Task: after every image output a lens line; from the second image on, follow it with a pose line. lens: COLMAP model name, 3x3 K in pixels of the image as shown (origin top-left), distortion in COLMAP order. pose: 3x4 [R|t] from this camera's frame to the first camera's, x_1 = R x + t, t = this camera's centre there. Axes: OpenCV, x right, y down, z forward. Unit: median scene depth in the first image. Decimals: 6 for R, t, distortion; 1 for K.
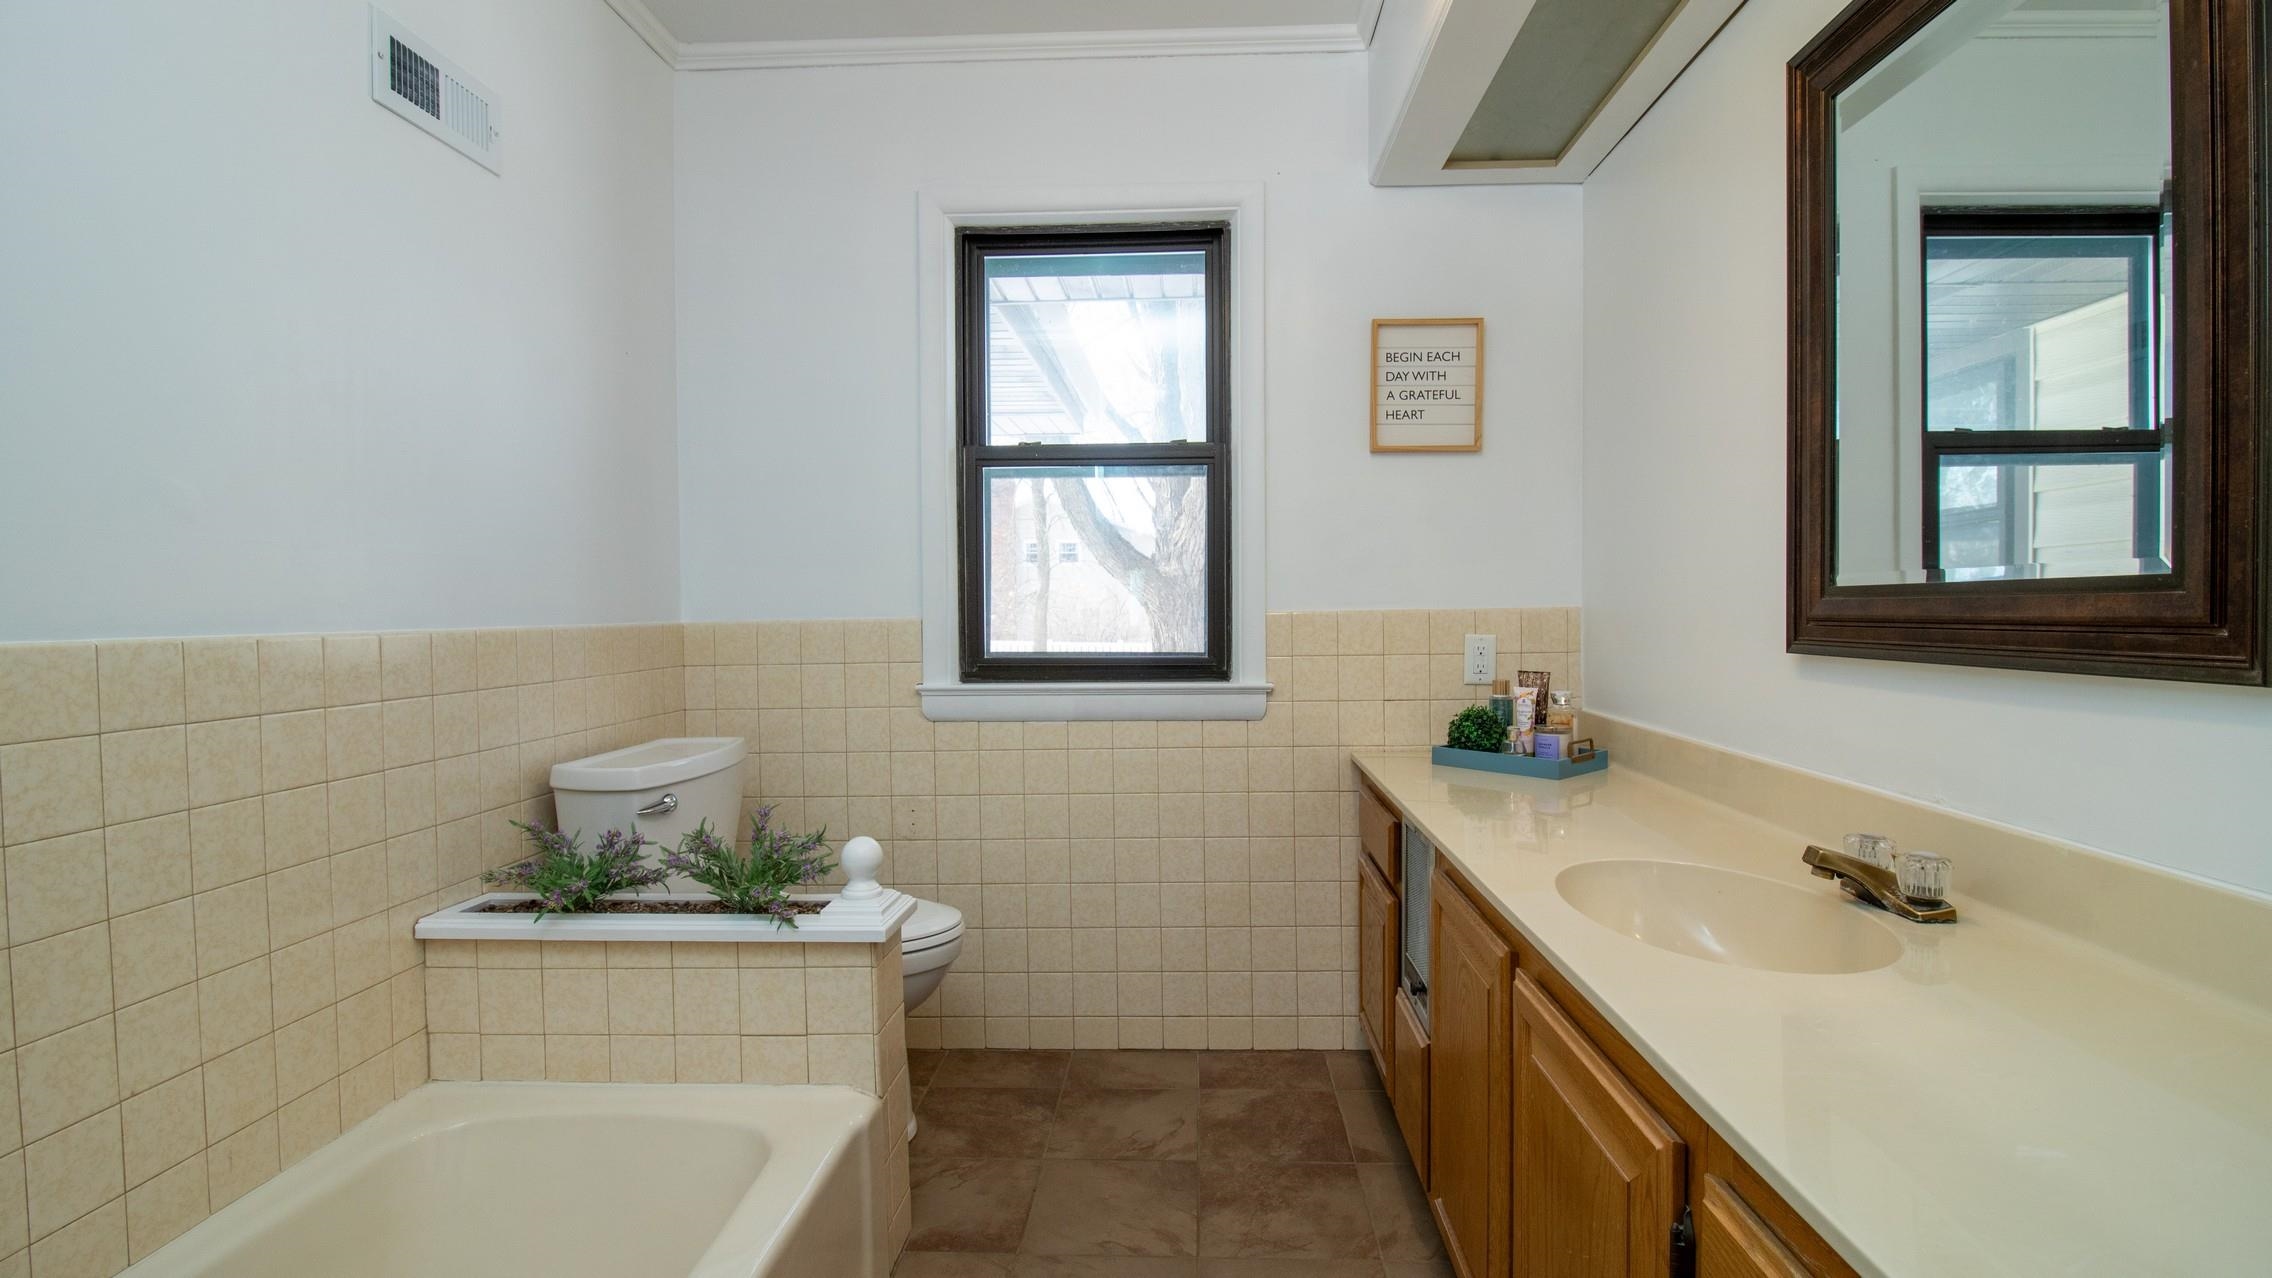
lens RADIAL K [[1060.9, 0, 1154.2], [0, 1060.9, 636.6], [0, 0, 1]] dist [0.005910, -0.015726]
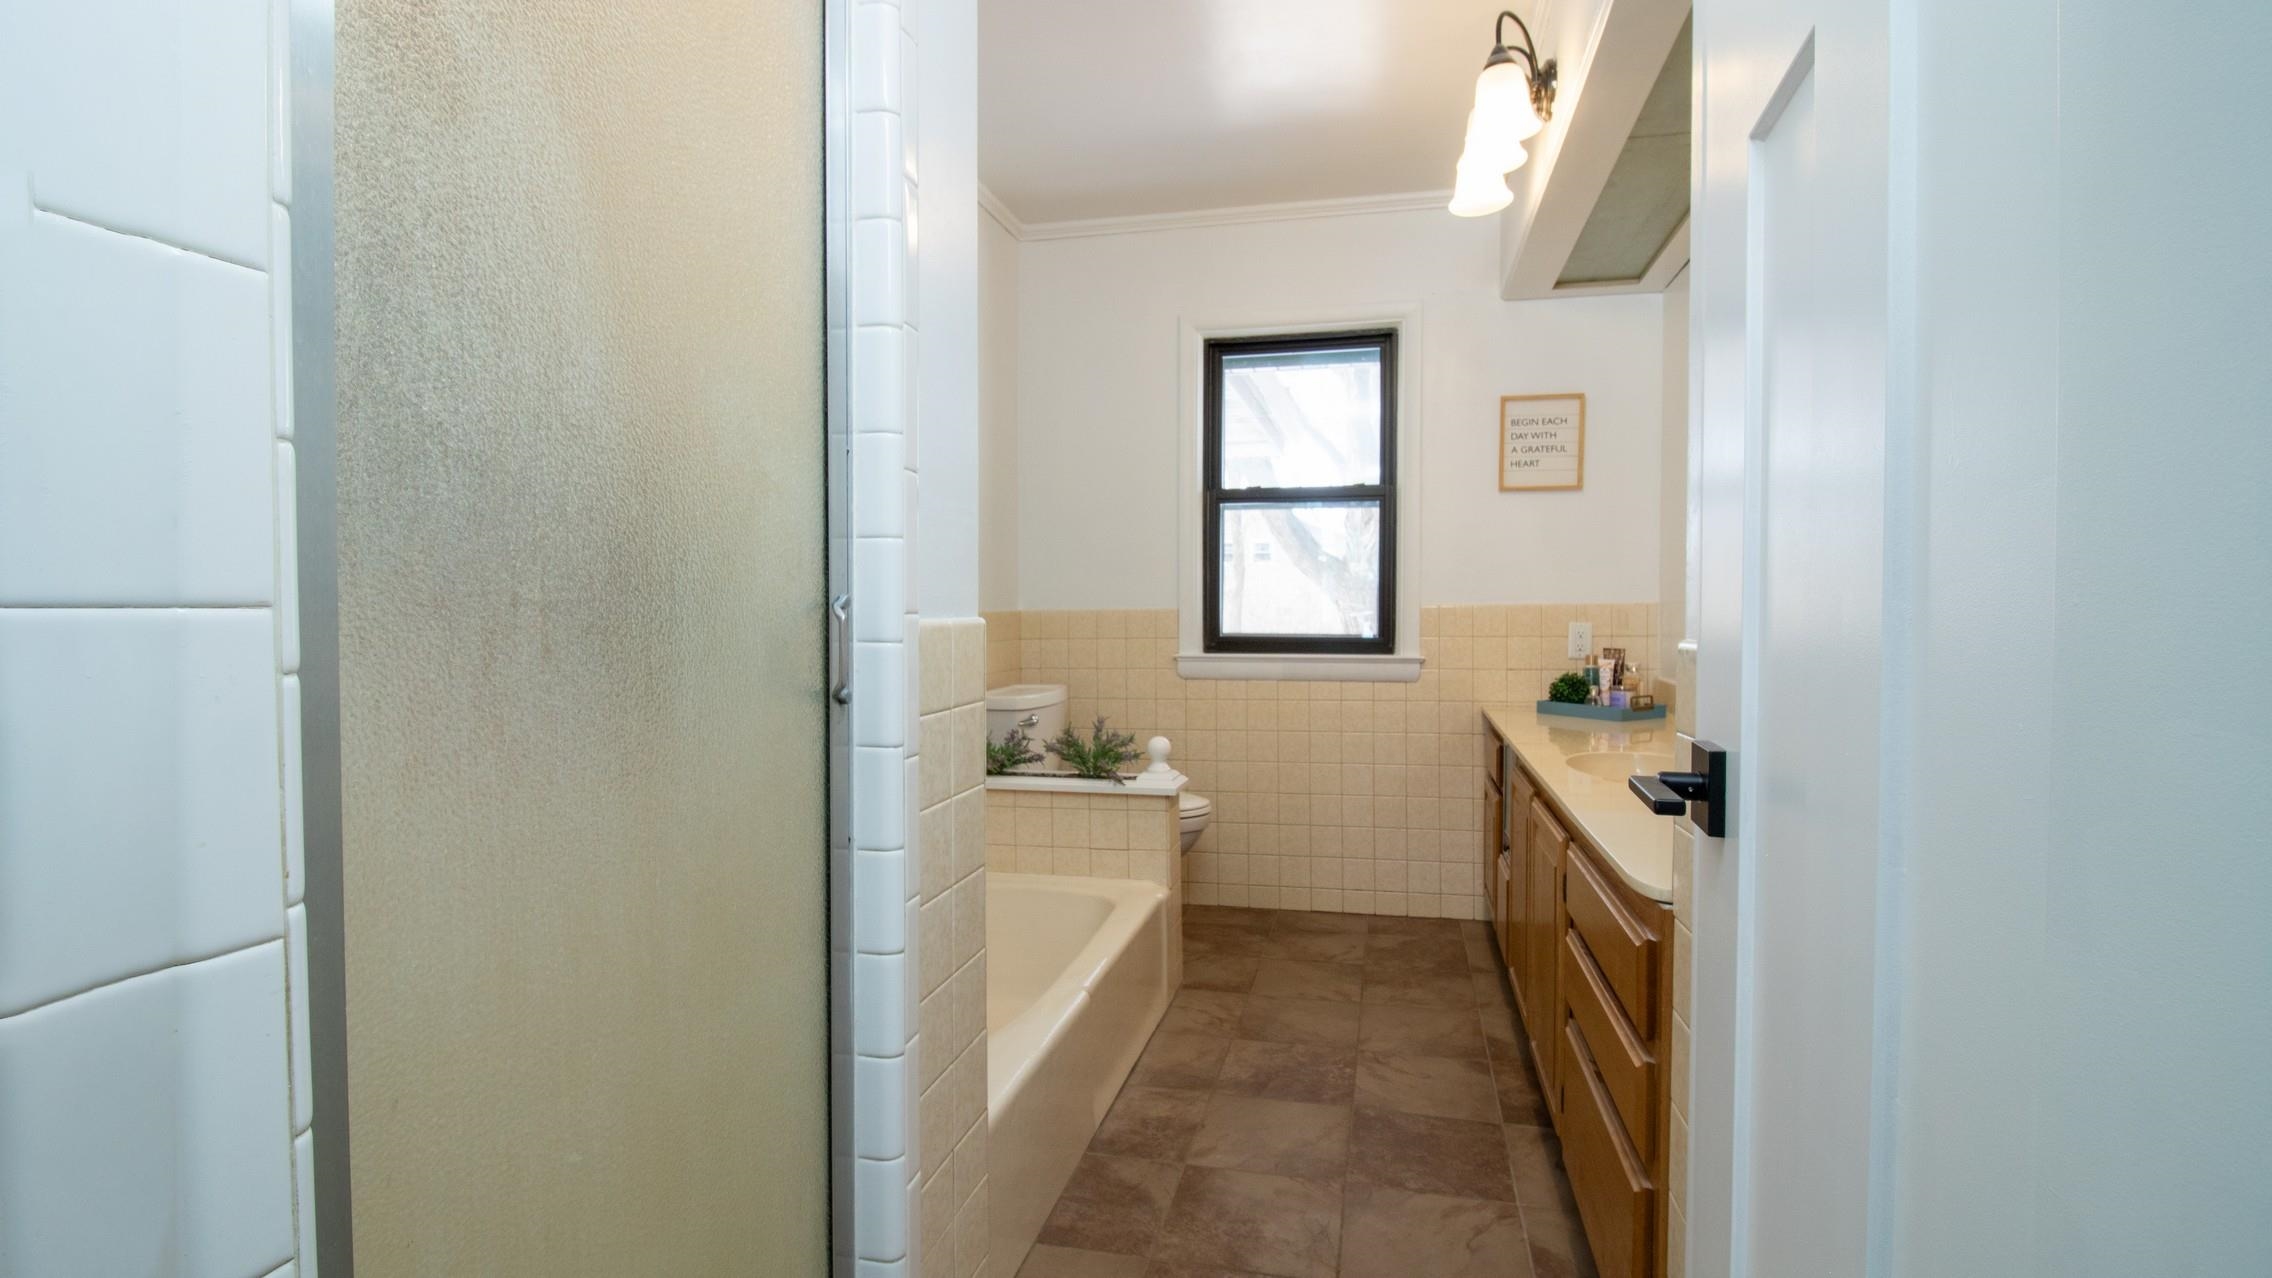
lens RADIAL K [[1060.9, 0, 1154.2], [0, 1060.9, 636.6], [0, 0, 1]] dist [0.005910, -0.015726]
pose [[0.983970, 0.011582, -0.177955, 0.008891], [-0.011222, 0.999932, 0.003030, 0.018361], [0.177978, -0.000985, 0.984034, -0.455336]]
